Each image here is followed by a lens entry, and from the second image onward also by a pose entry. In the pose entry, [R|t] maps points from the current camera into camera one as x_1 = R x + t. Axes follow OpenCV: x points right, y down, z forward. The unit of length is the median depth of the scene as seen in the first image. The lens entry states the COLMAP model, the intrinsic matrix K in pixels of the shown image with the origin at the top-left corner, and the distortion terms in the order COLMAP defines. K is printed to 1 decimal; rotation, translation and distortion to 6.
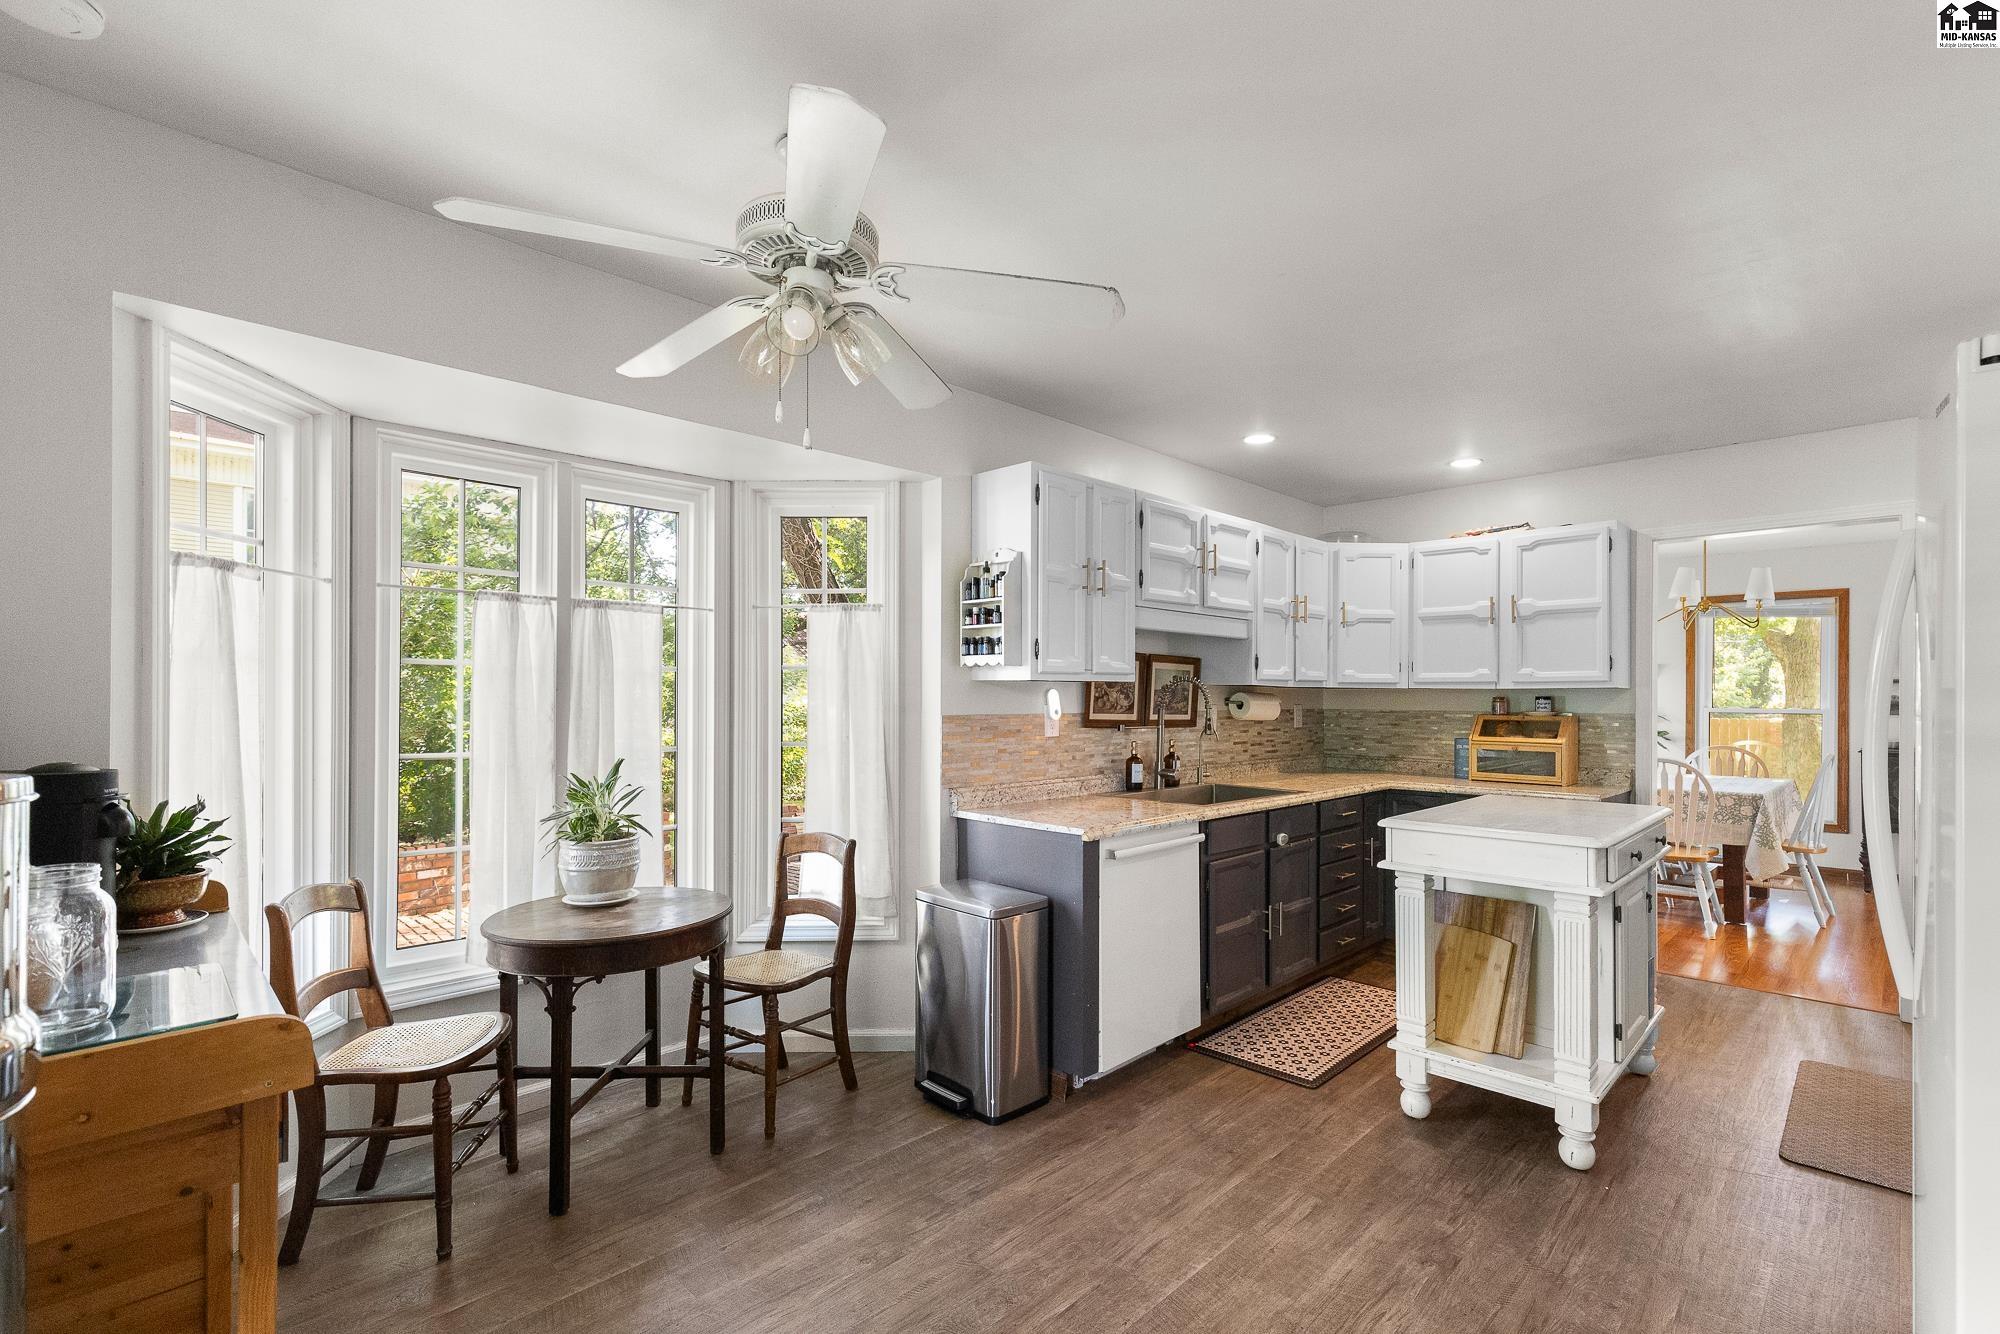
lens RADIAL K [[913.0, 0, 1009.4], [0, 913.0, 691.6], [0, 0, 1]] dist [0.008742, -0.004014]
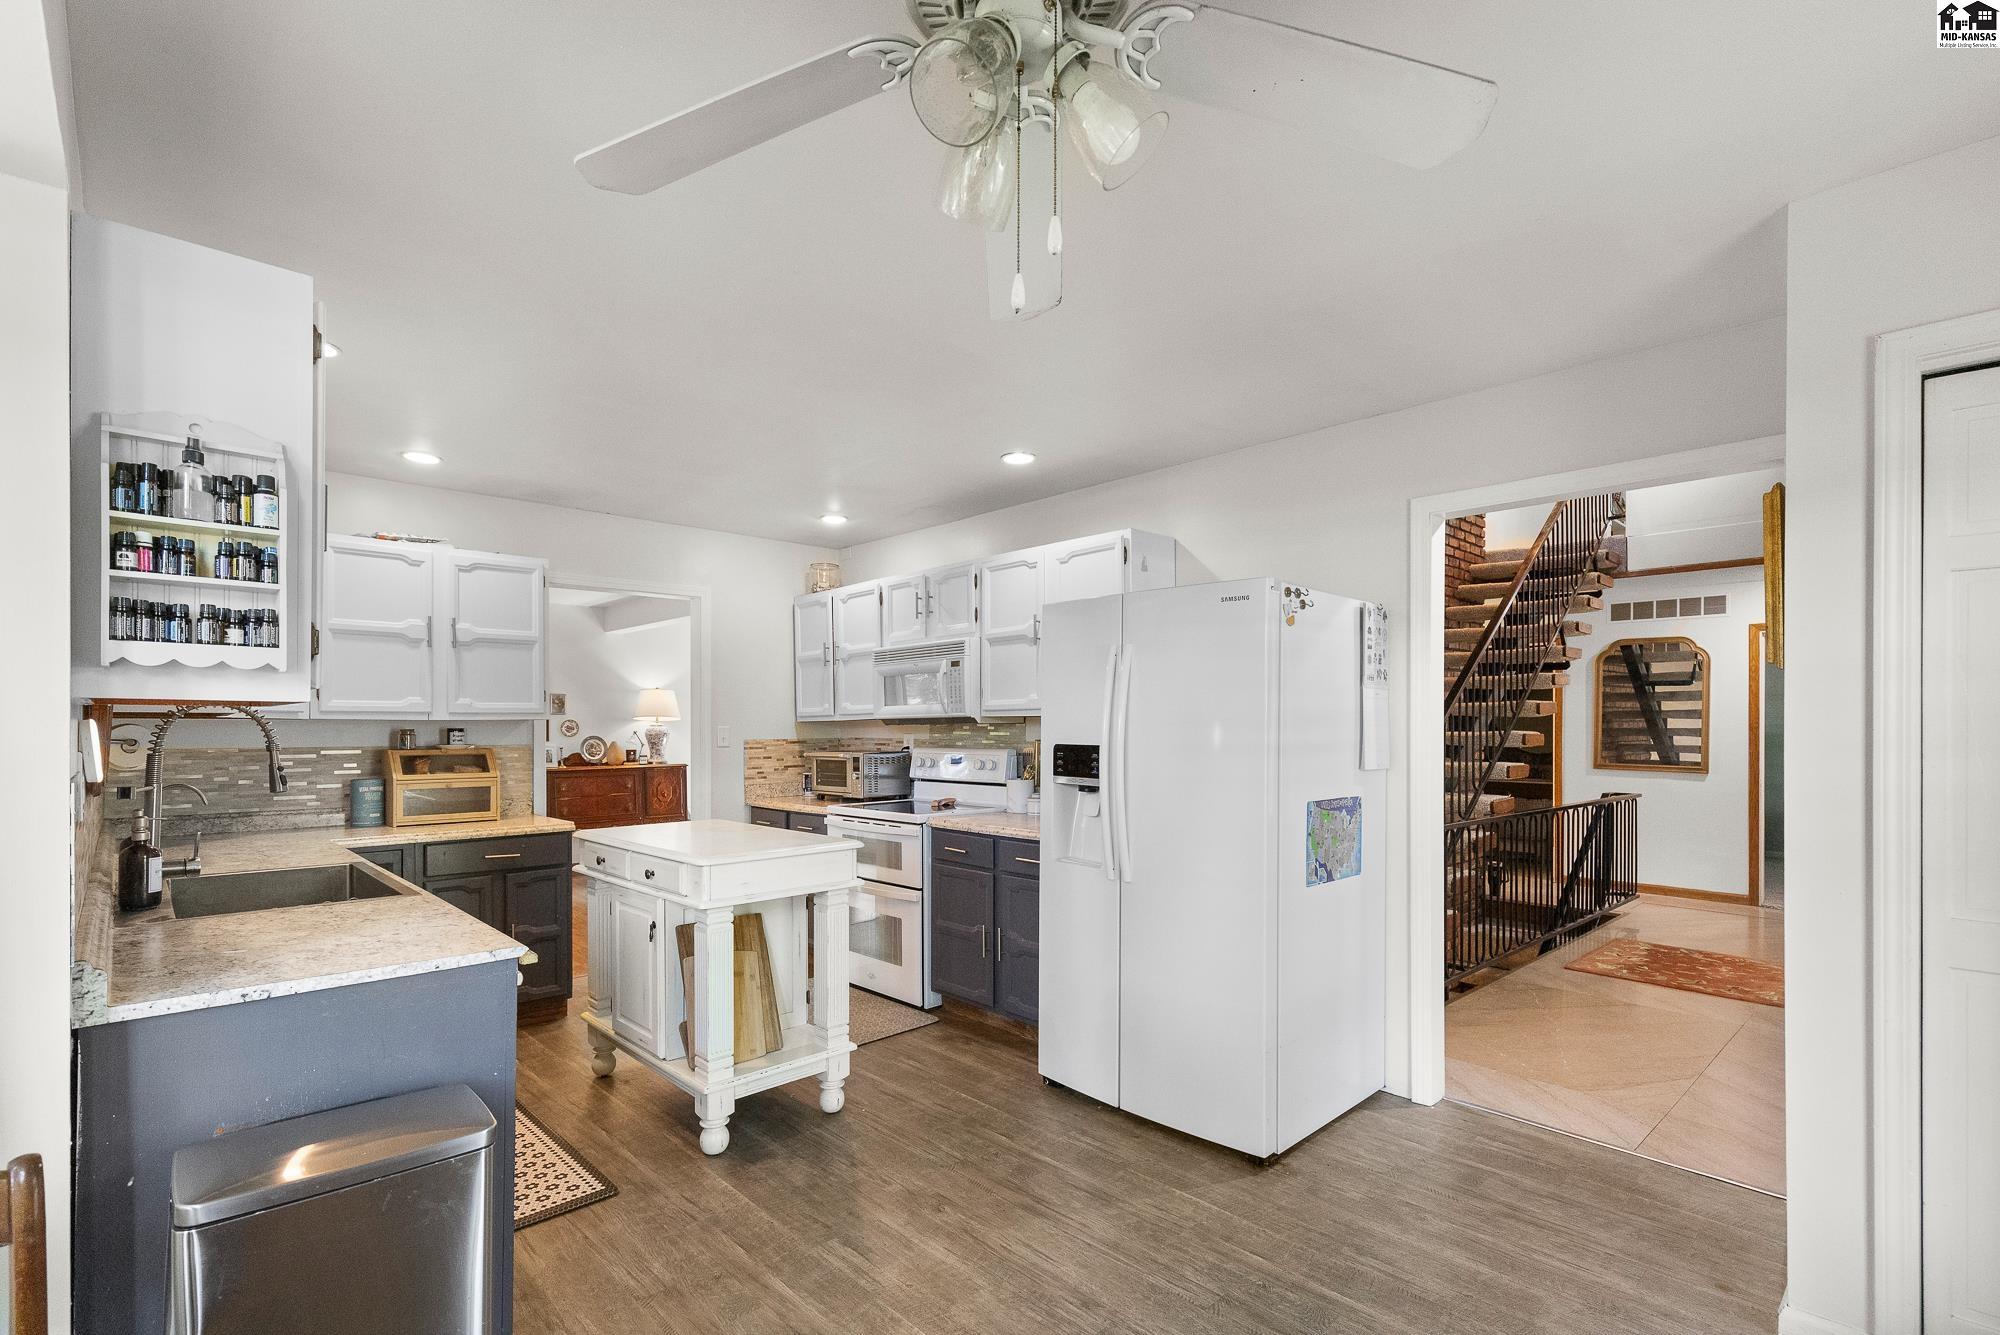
lens RADIAL K [[913.0, 0, 997.6], [0, 913.0, 723.9], [0, 0, 1]] dist [0.008742, -0.004014]
pose [[0.033474, -0.000102, 0.999440, -0.460528], [-0.001264, 0.999999, 0.000144, -0.000184], [-0.999439, -0.001269, 0.033474, 0.570038]]
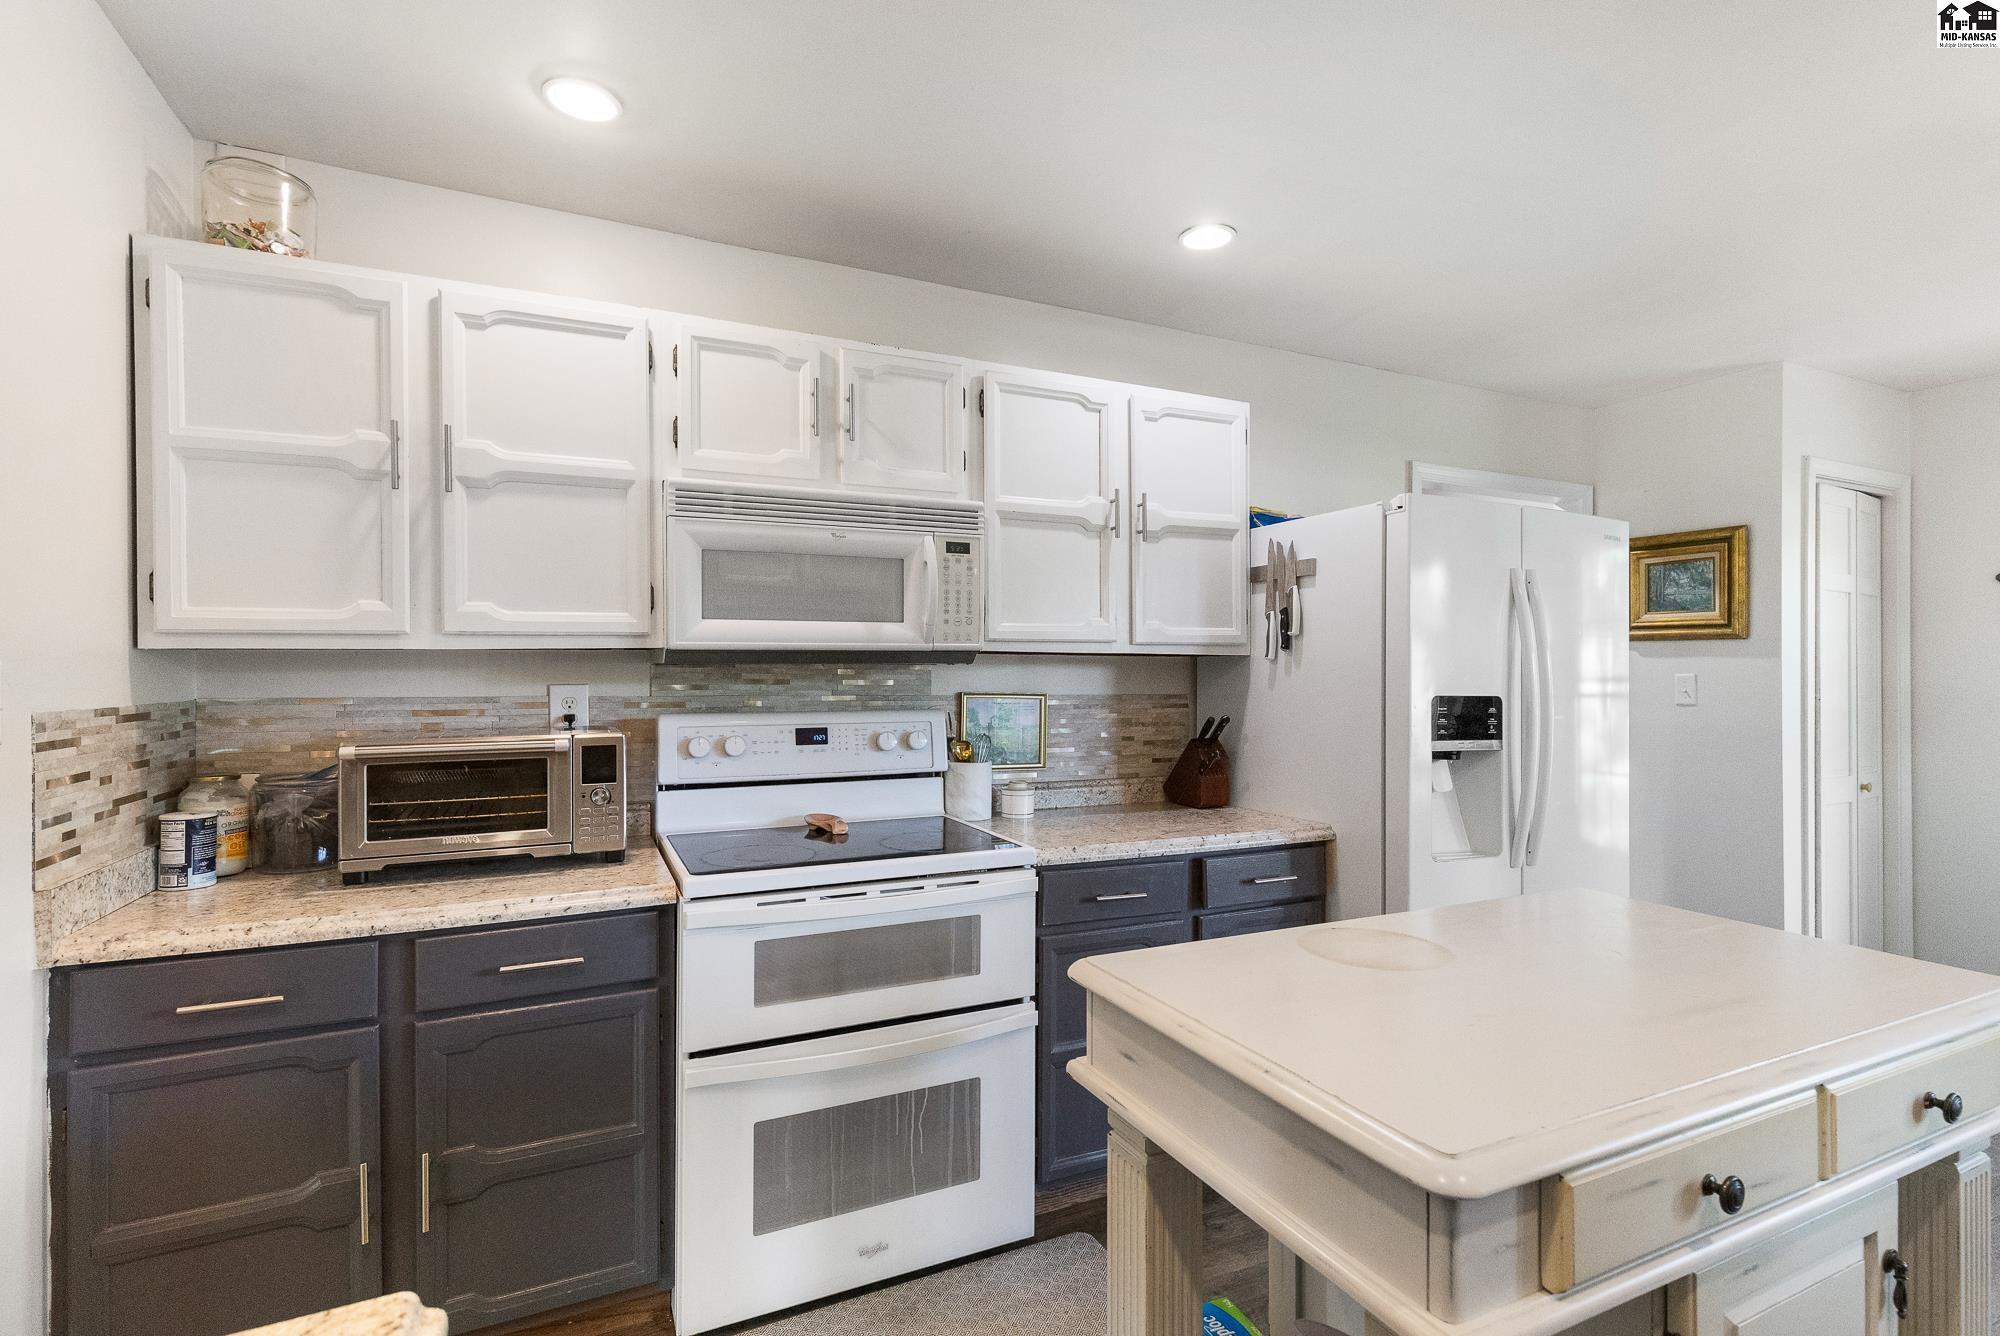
lens RADIAL K [[913.0, 0, 997.8], [0, 913.0, 683.4], [0, 0, 1]] dist [0.008742, -0.004014]
pose [[-0.934191, -0.010035, 0.356631, 0.599773], [-0.007338, 0.999933, 0.008917, 0.008177], [-0.356697, 0.005713, -0.934203, 1.316912]]
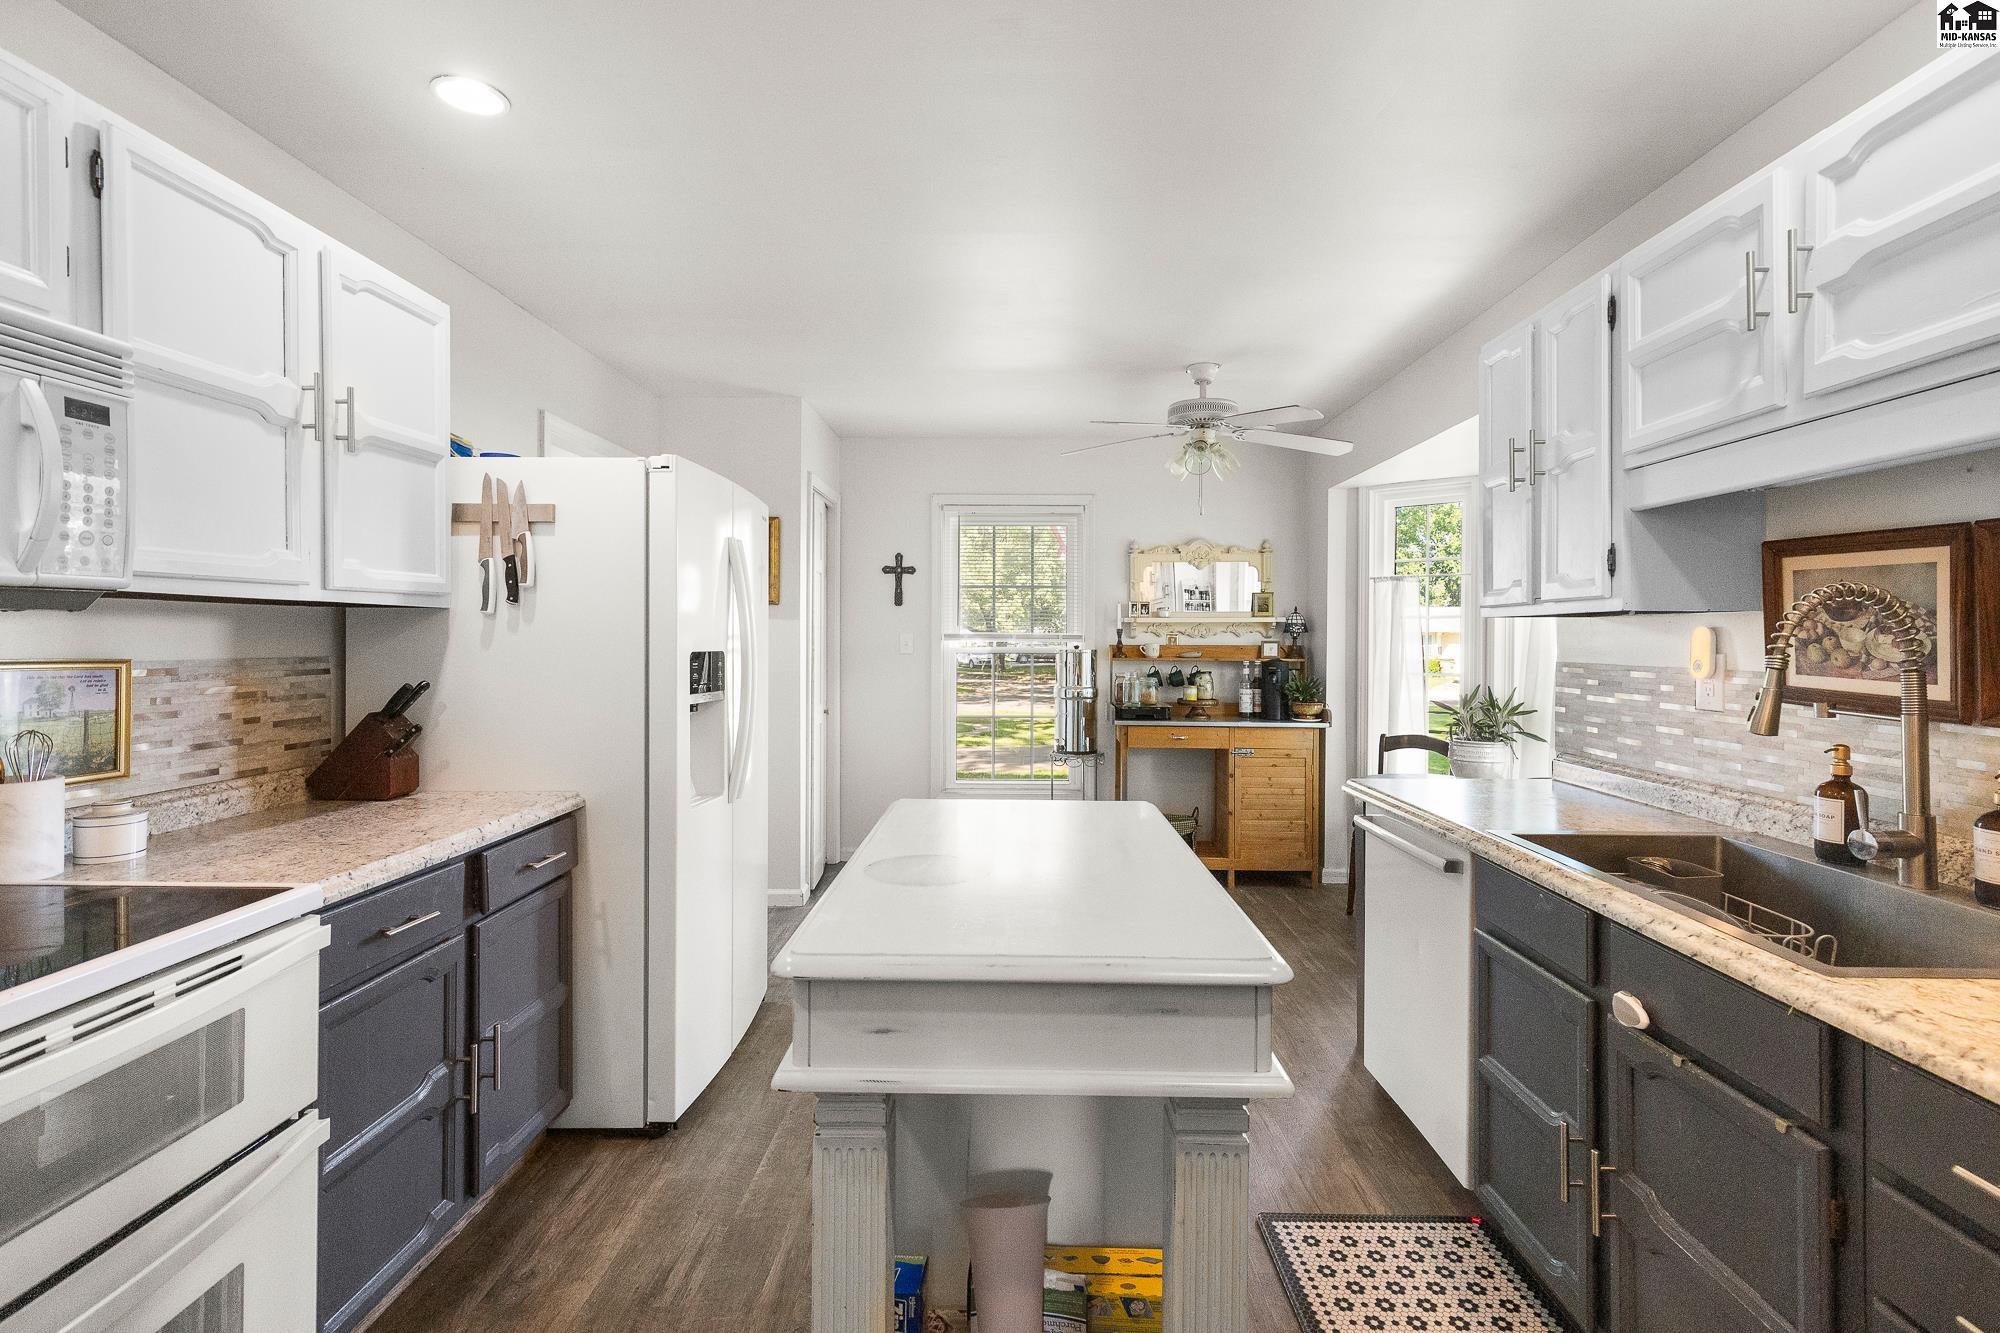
lens RADIAL K [[913.0, 0, 991.4], [0, 913.0, 644.1], [0, 0, 1]] dist [0.008742, -0.004014]
pose [[-0.739719, -0.002248, -0.672912, 0.853901], [-0.006726, 0.999969, 0.004053, 0.010424], [0.672882, 0.007524, -0.739712, 1.250512]]
